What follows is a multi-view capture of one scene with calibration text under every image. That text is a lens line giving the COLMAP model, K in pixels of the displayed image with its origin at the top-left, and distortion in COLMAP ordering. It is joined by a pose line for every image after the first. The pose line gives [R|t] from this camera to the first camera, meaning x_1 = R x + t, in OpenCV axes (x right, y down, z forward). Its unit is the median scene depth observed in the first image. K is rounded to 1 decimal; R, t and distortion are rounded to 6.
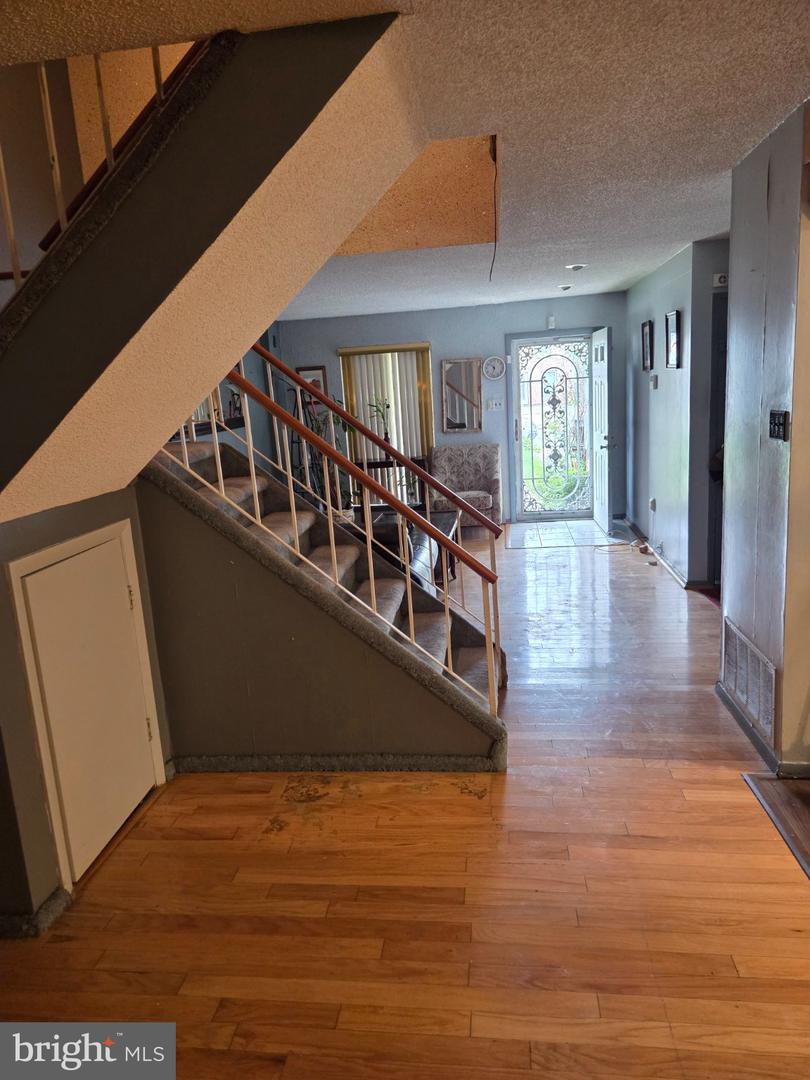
lens RADIAL K [[716.6, 0, 405.0], [0, 716.6, 540.0], [0, 0, 1]] dist [0.001984, 0.000720]
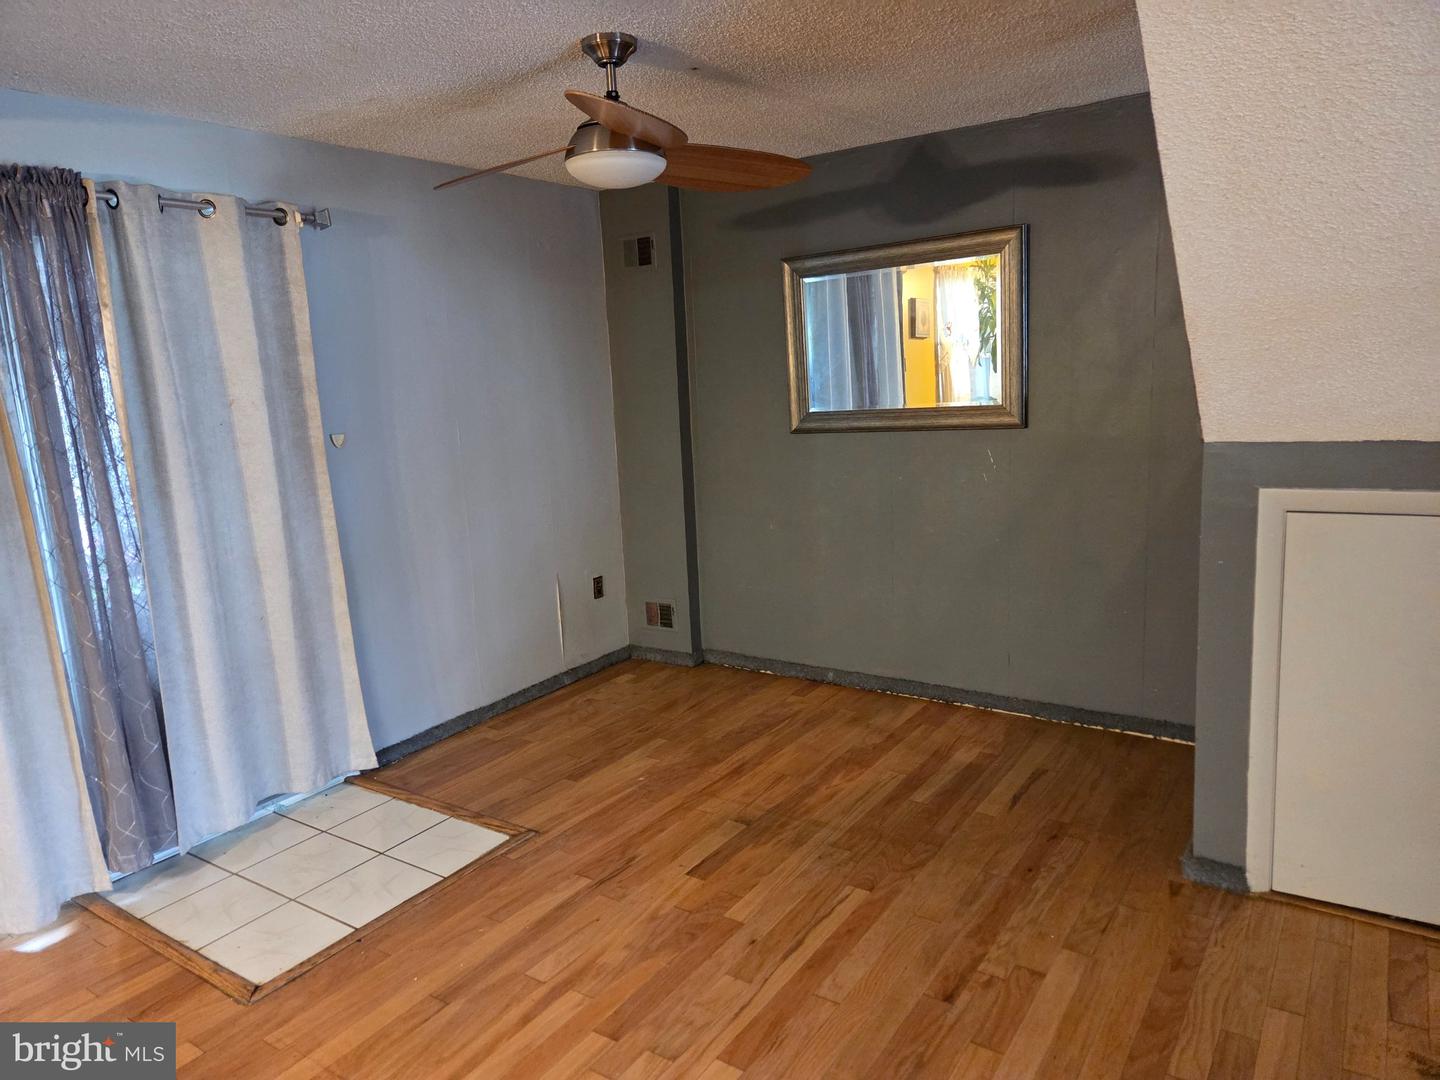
lens RADIAL K [[955.5, 0, 720.0], [0, 955.5, 540.0], [0, 0, 1]] dist [0.001984, 0.000720]
pose [[-0.460447, 0.235029, -0.856008, 0.776309], [-0.102955, 0.943666, 0.314476, -0.210746], [0.881697, 0.232930, -0.410310, 0.905611]]
